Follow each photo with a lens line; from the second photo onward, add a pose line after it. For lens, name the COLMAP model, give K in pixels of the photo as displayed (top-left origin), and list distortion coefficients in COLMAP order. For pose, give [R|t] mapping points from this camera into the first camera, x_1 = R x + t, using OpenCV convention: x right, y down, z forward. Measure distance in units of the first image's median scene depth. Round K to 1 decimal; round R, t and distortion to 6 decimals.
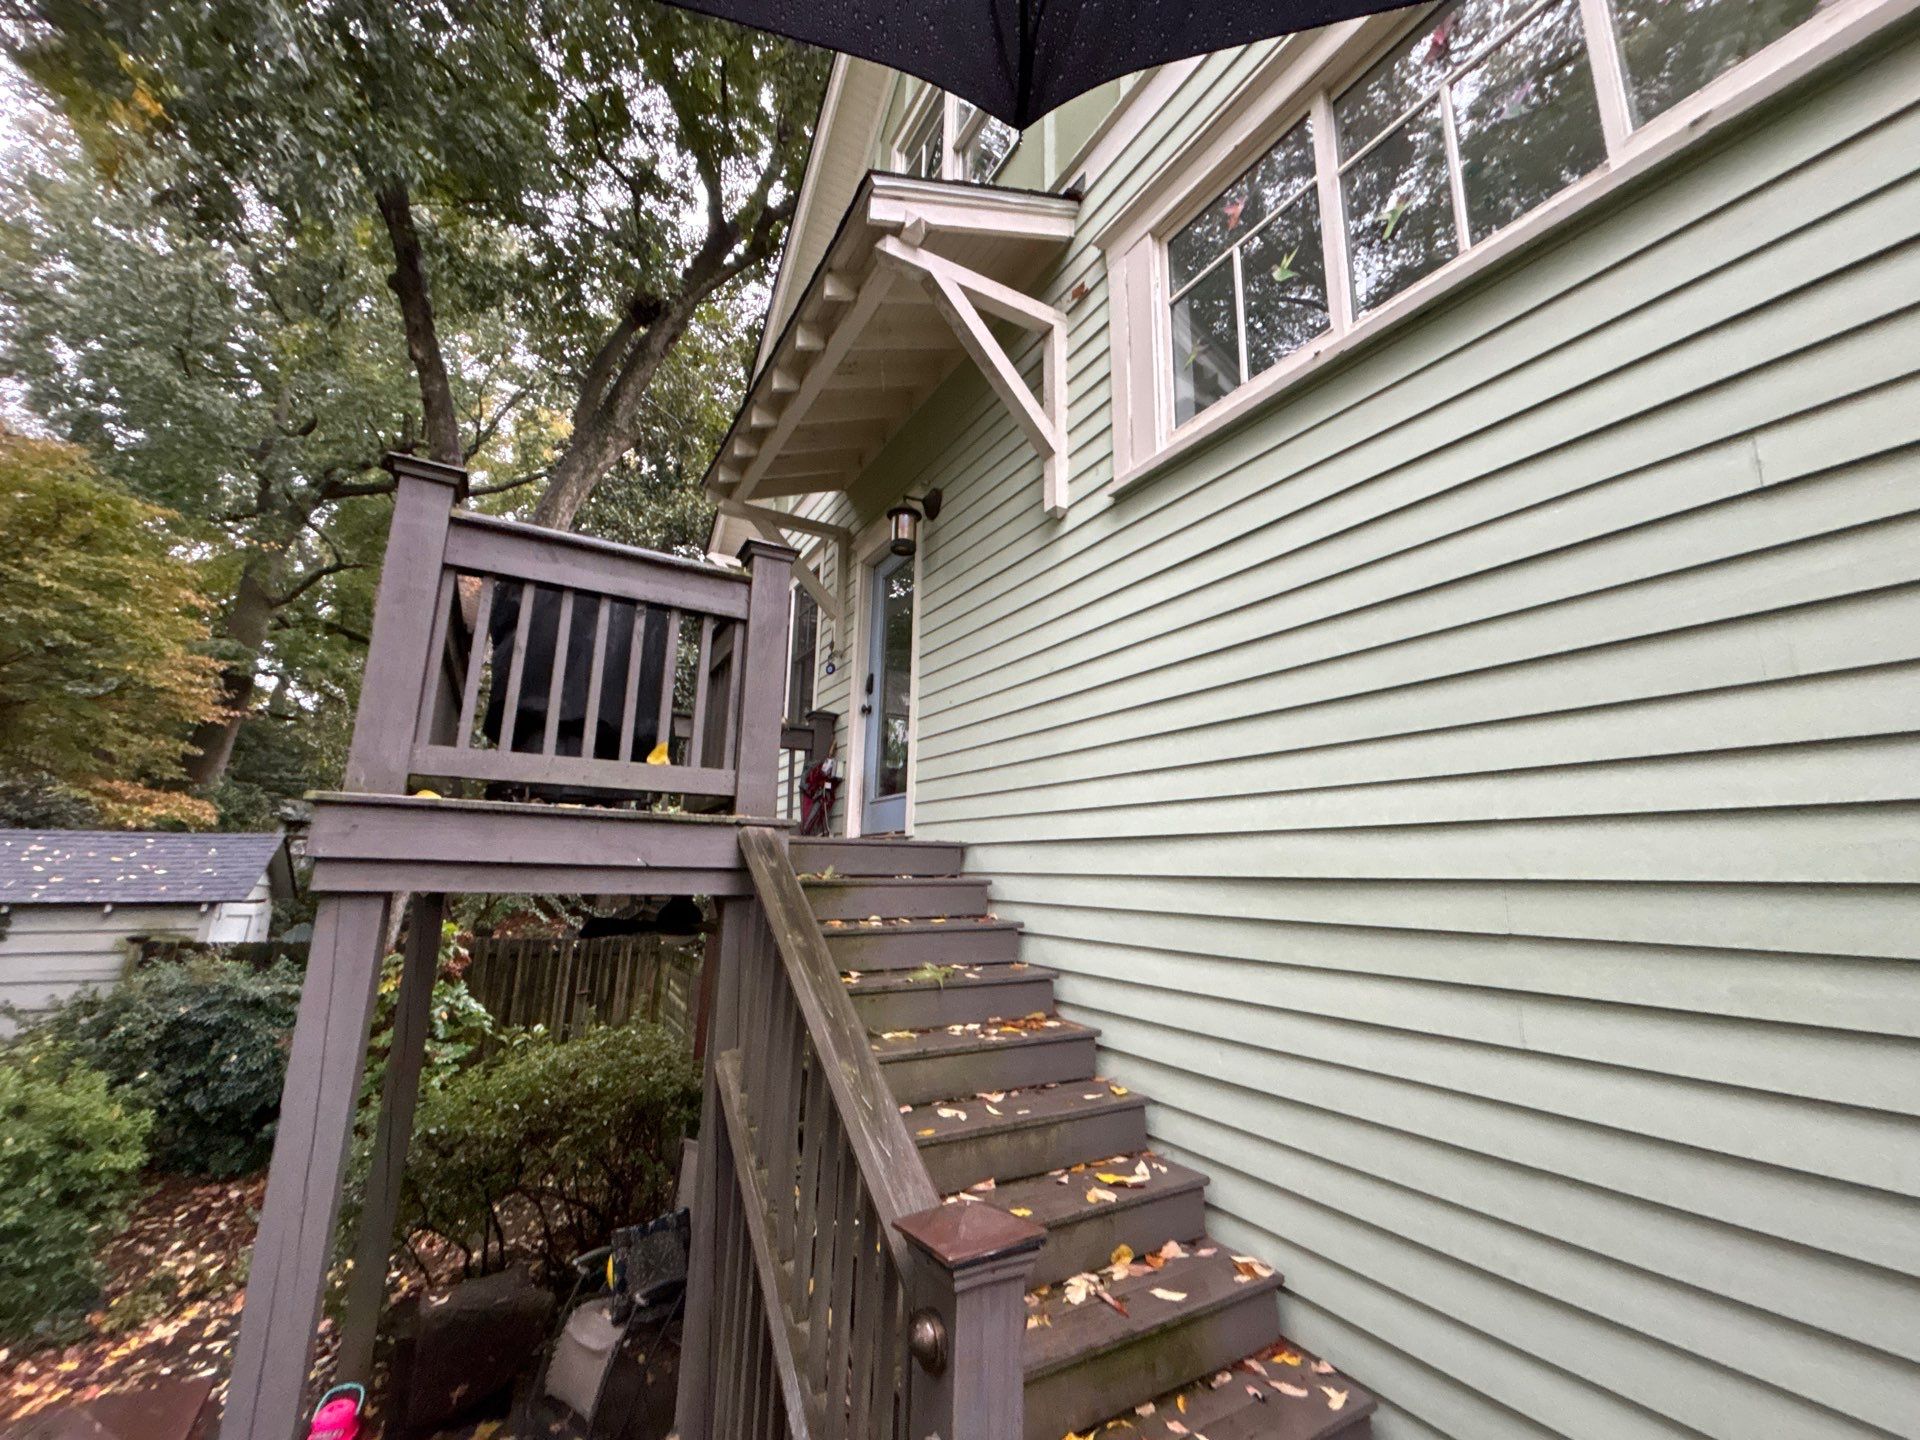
lens RADIAL K [[766.2, 0, 960.0], [0, 766.2, 720.0], [0, 0, 1]] dist [0.001687, -0.000492]
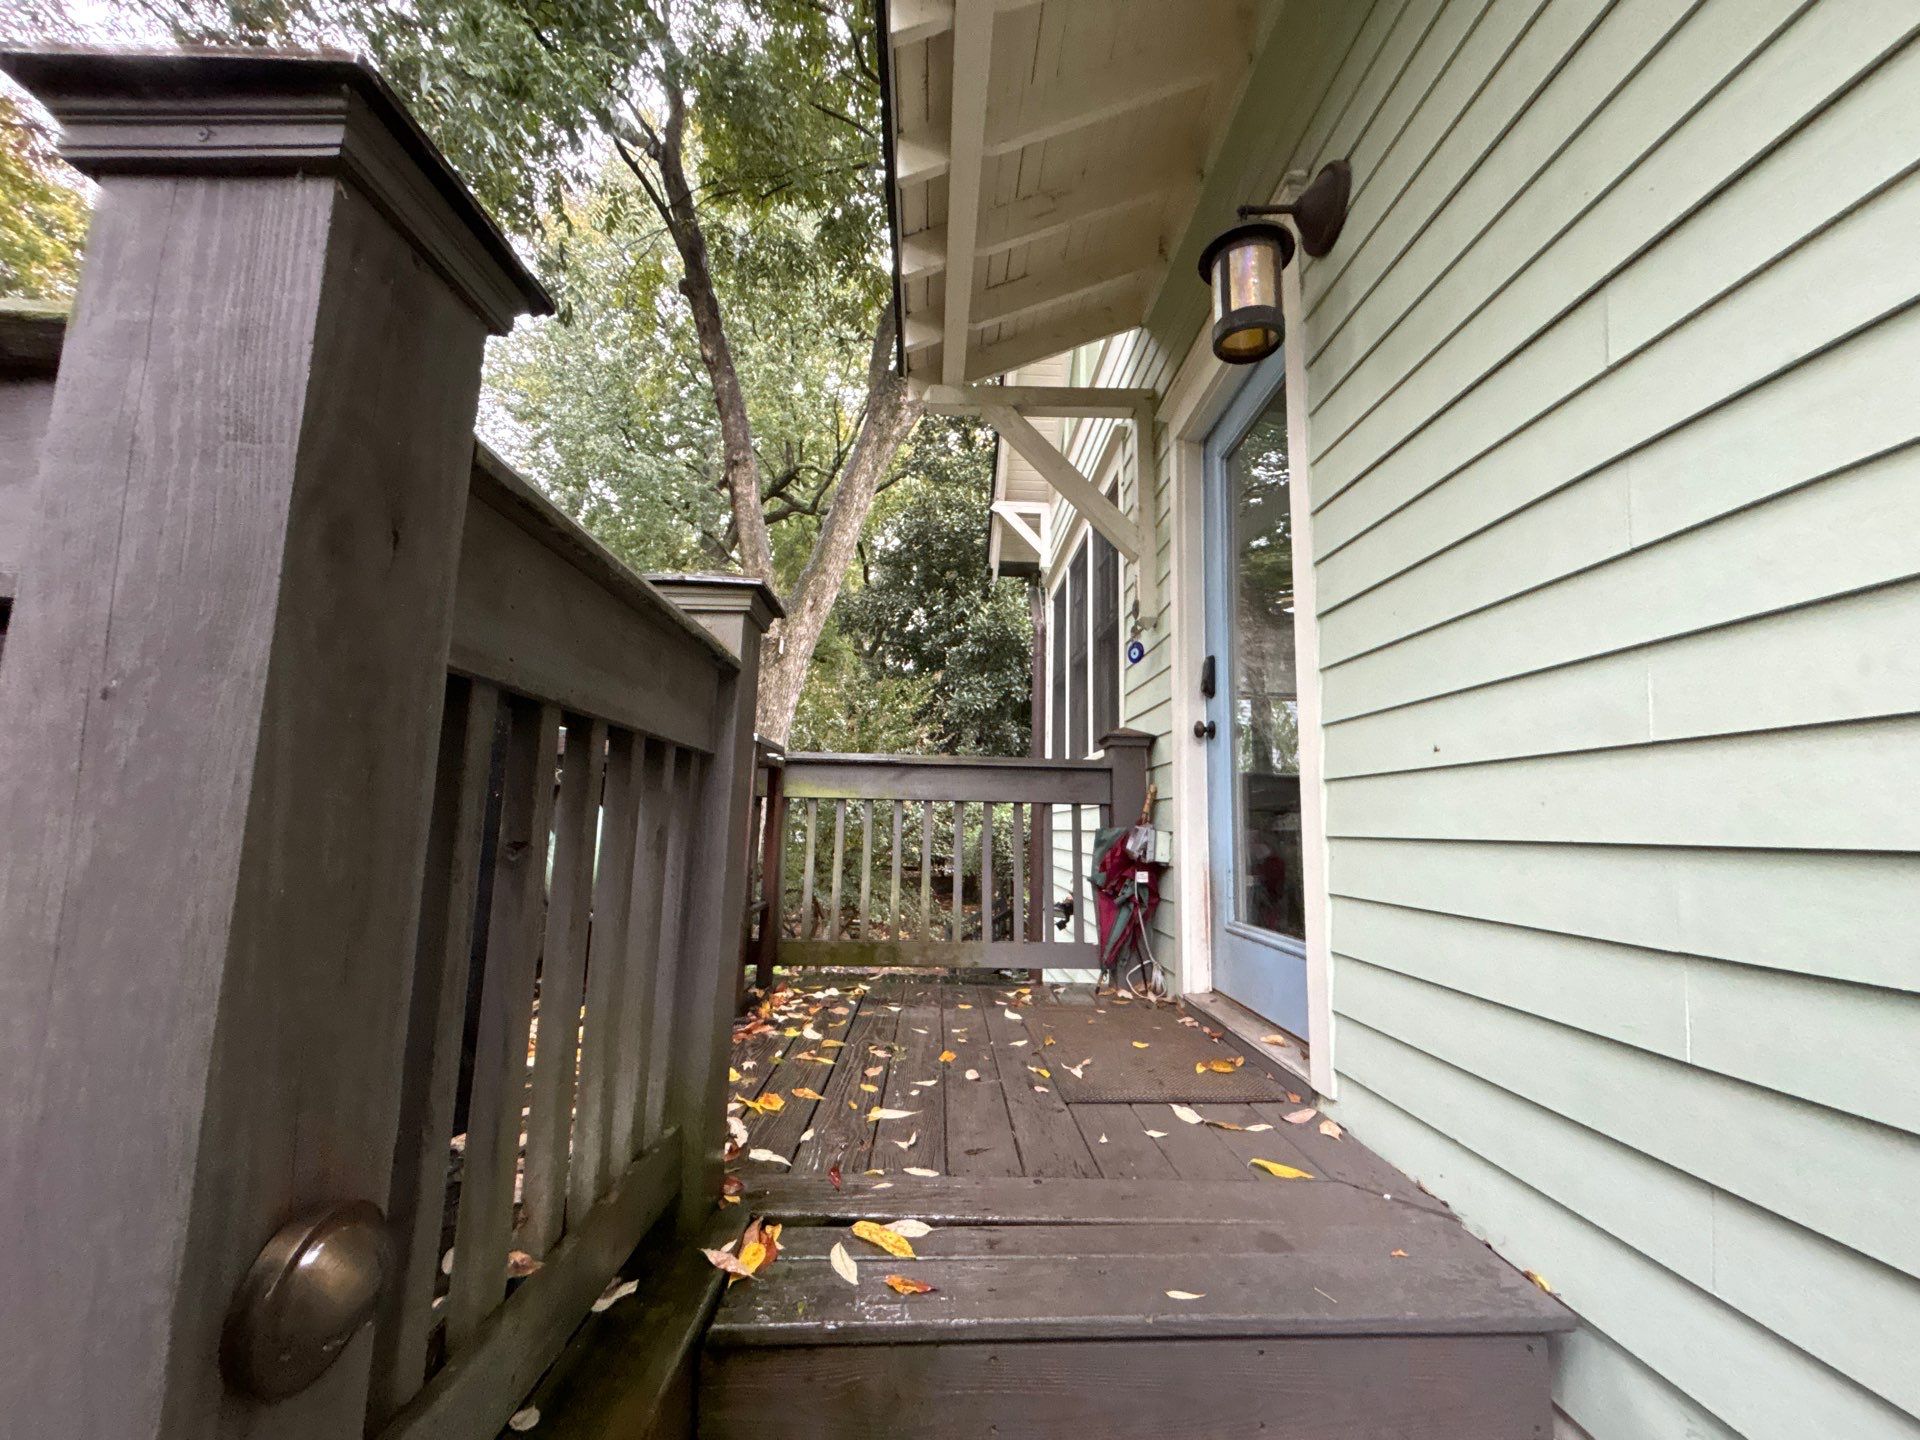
lens RADIAL K [[766.2, 0, 960.0], [0, 766.2, 720.0], [0, 0, 1]] dist [0.001687, -0.000492]
pose [[0.878167, -0.063598, -0.474107, -0.025073], [0.087283, 0.995787, 0.028093, -0.046226], [0.470324, -0.066052, 0.880019, 0.470956]]
